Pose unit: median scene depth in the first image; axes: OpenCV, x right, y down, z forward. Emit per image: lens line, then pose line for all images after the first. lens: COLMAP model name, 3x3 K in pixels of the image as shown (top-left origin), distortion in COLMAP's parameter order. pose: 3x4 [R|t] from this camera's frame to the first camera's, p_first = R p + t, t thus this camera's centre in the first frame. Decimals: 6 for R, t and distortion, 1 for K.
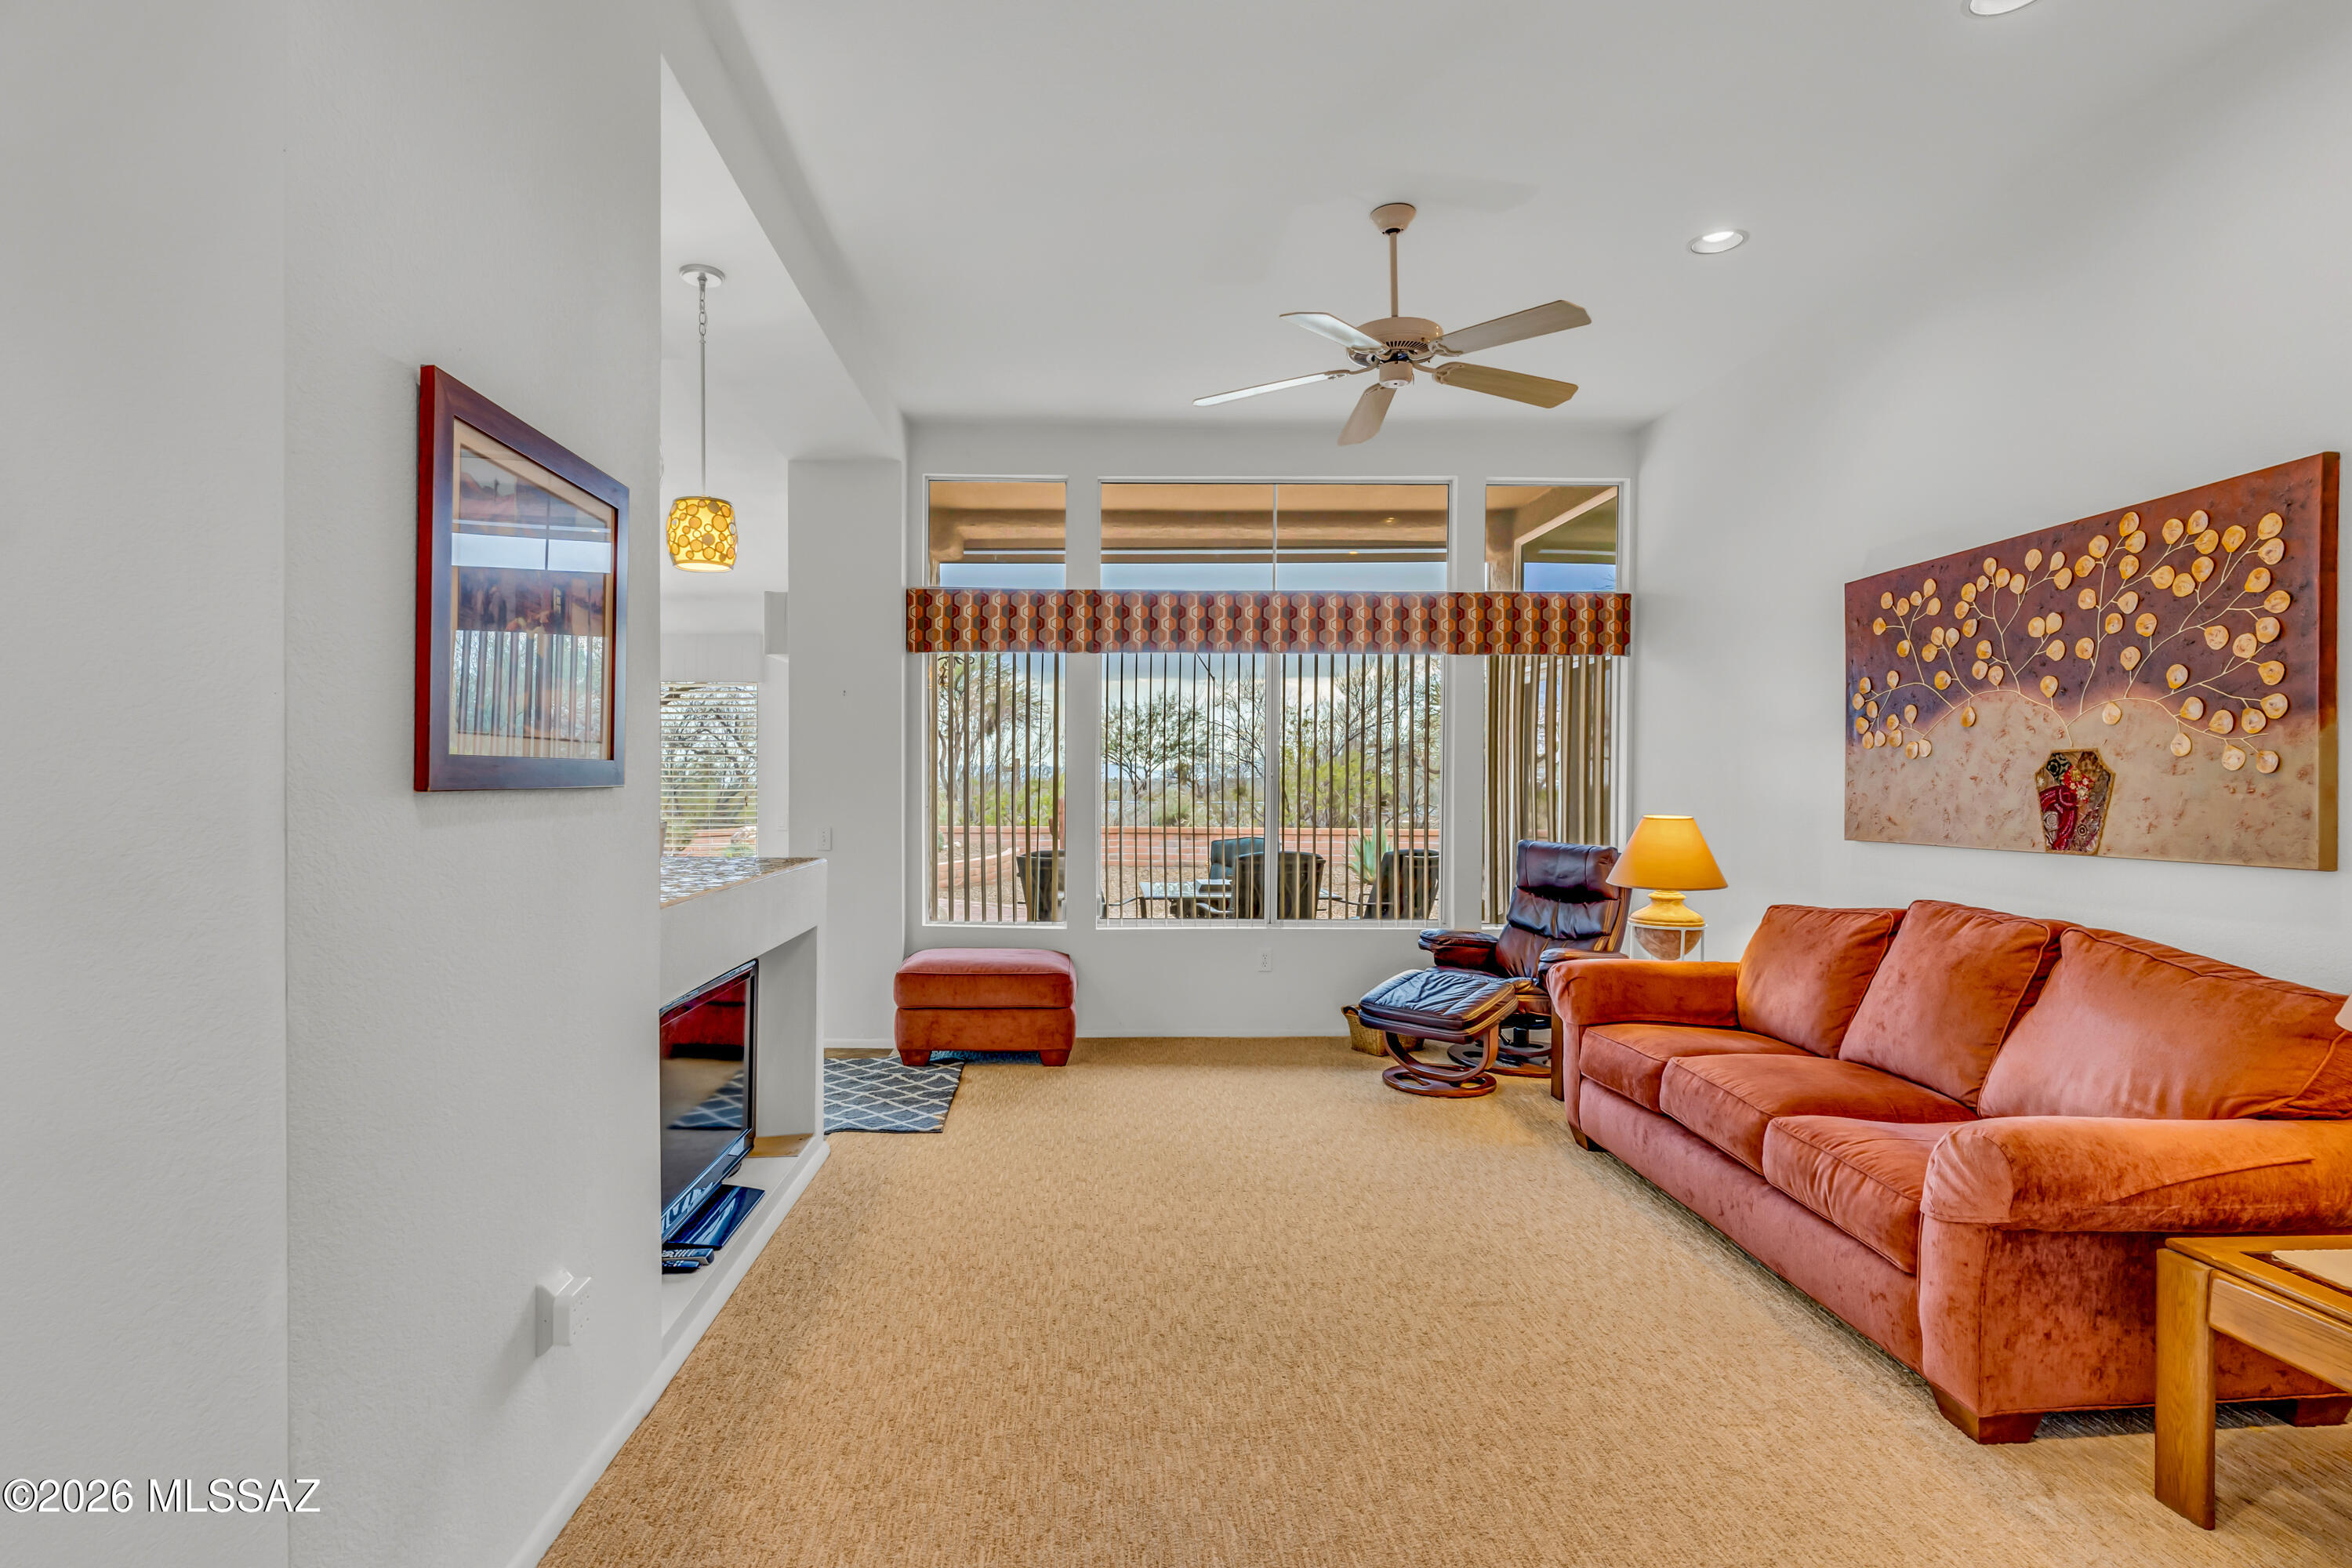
lens RADIAL K [[1131.1, 0, 1177.4], [0, 1131.1, 751.4], [0, 0, 1]] dist [0.001344, -0.000281]
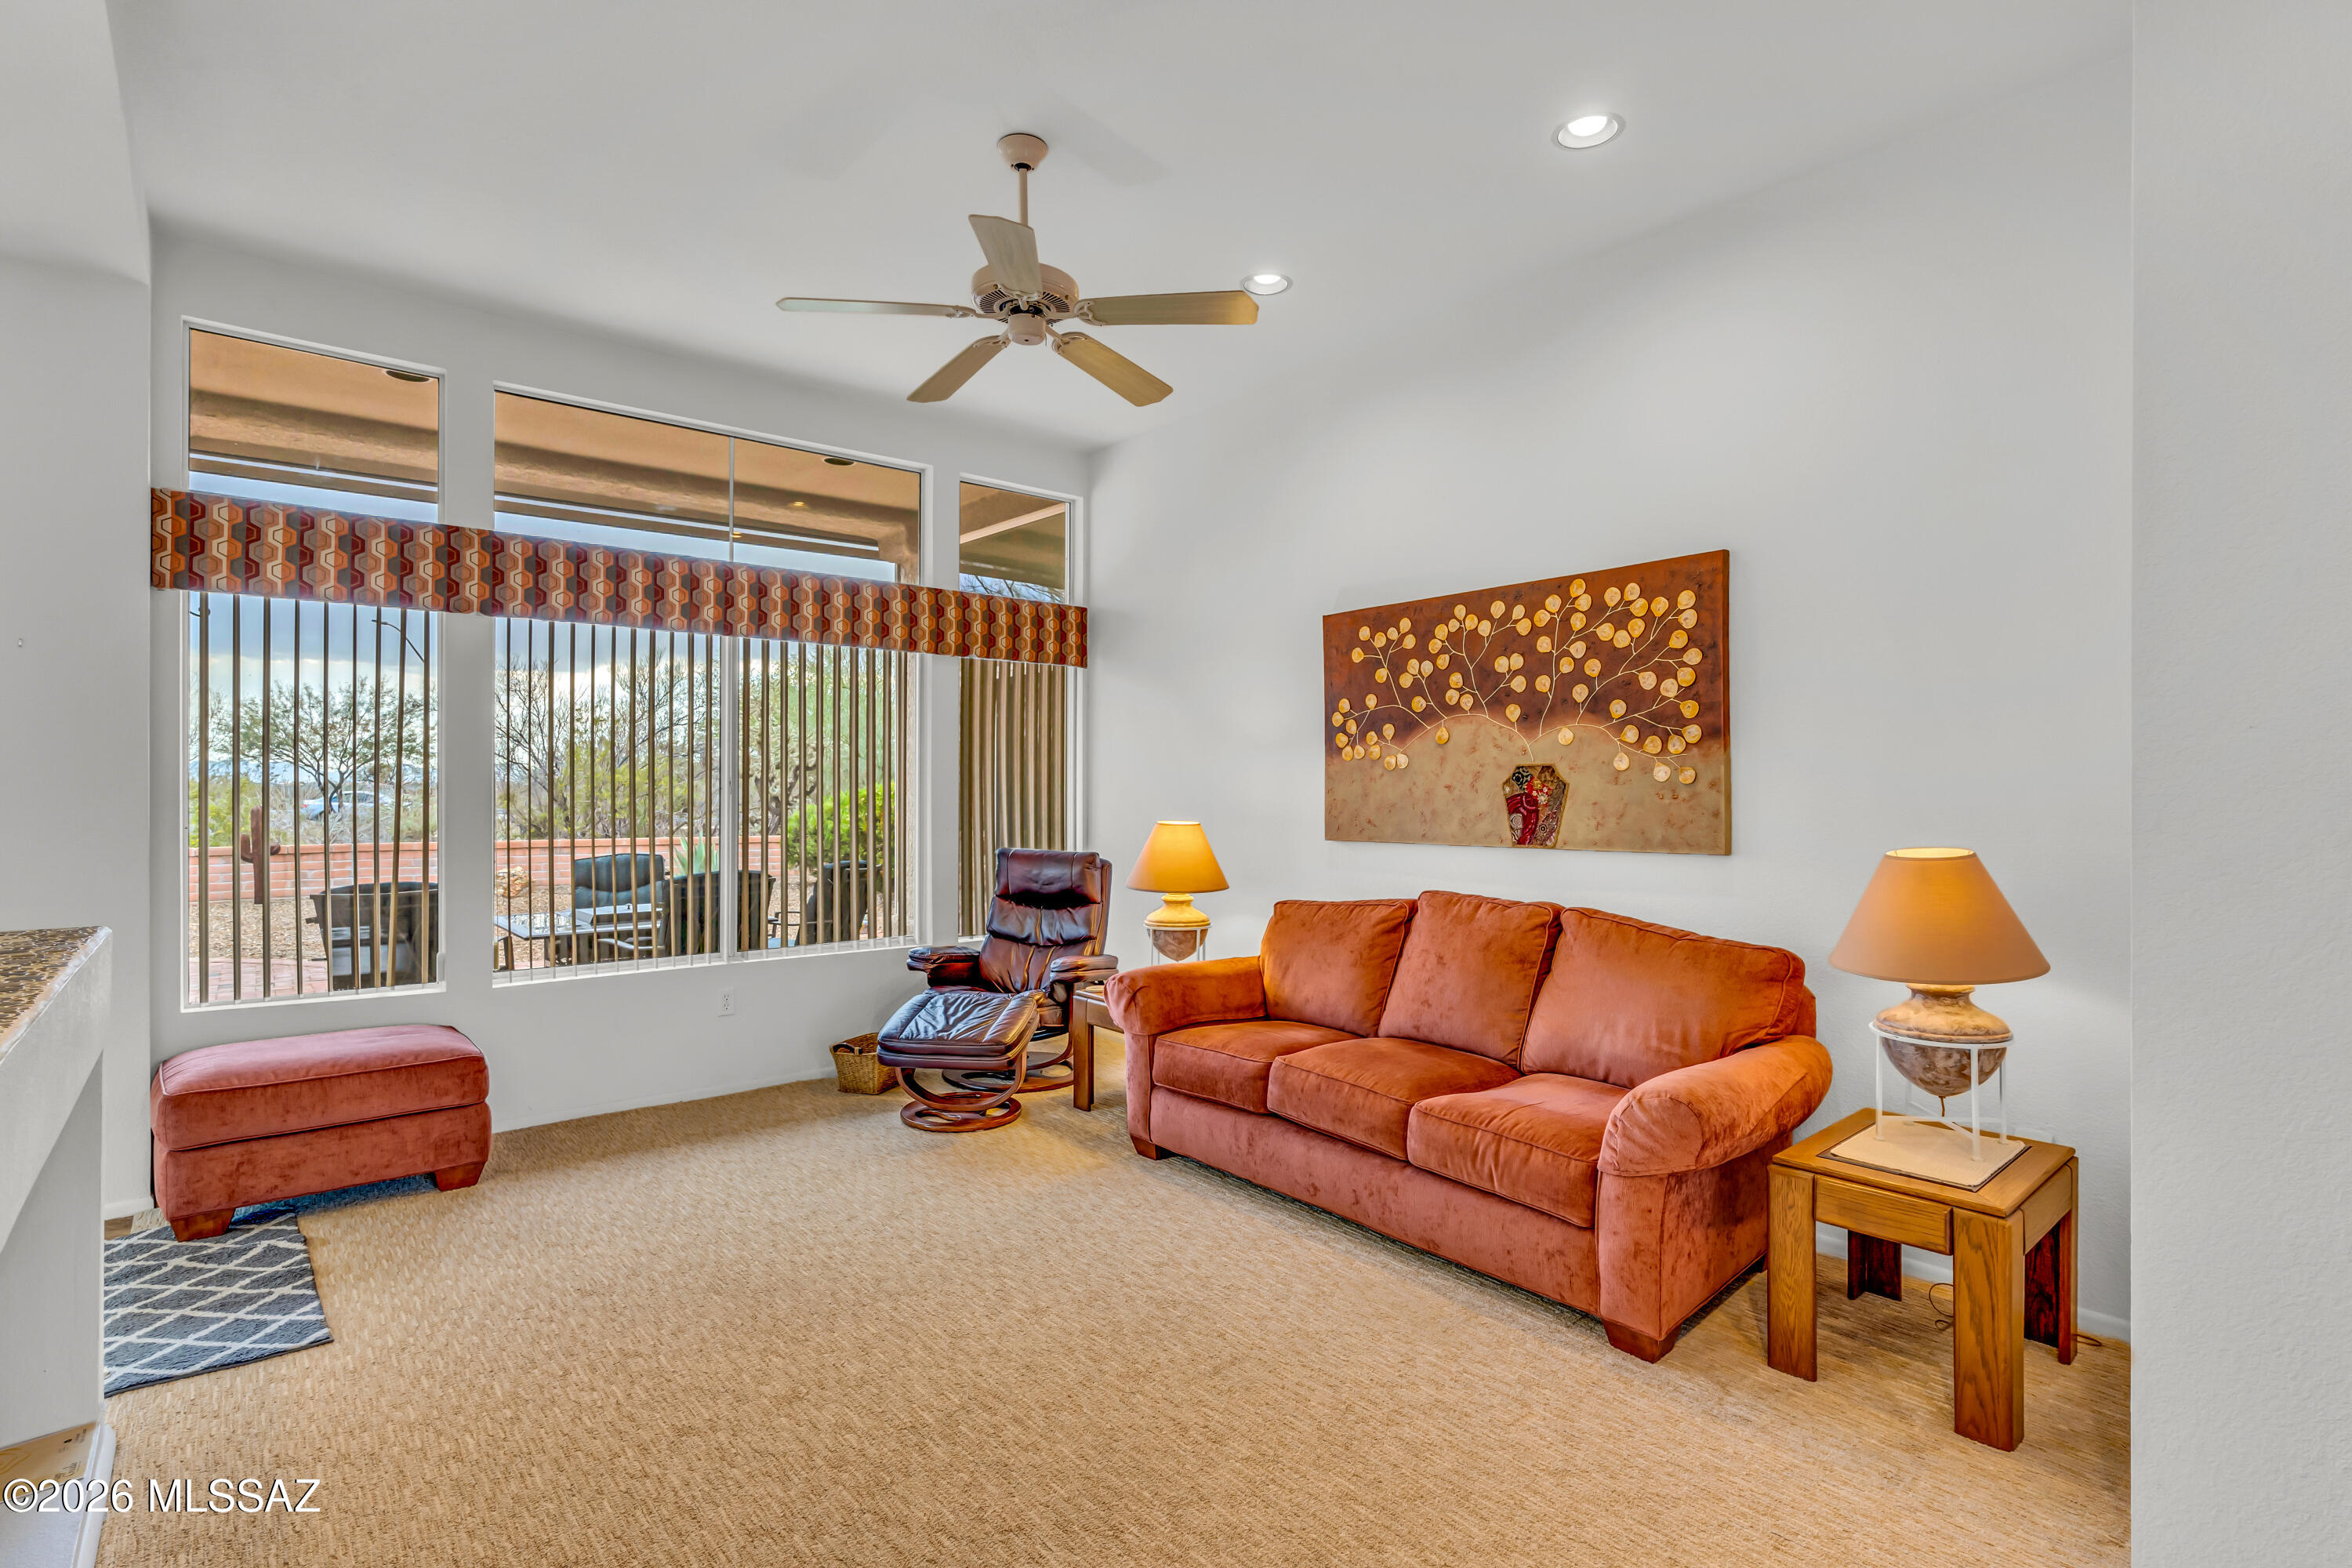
lens RADIAL K [[1082.7, 0, 1178.6], [0, 1082.7, 763.8], [0, 0, 1]] dist [0.001438, 0.000190]
pose [[0.800805, 0.012560, 0.598793, -0.213083], [-0.016317, 0.999867, 0.000850, 0.003124], [-0.598702, -0.010451, 0.800903, 0.247505]]
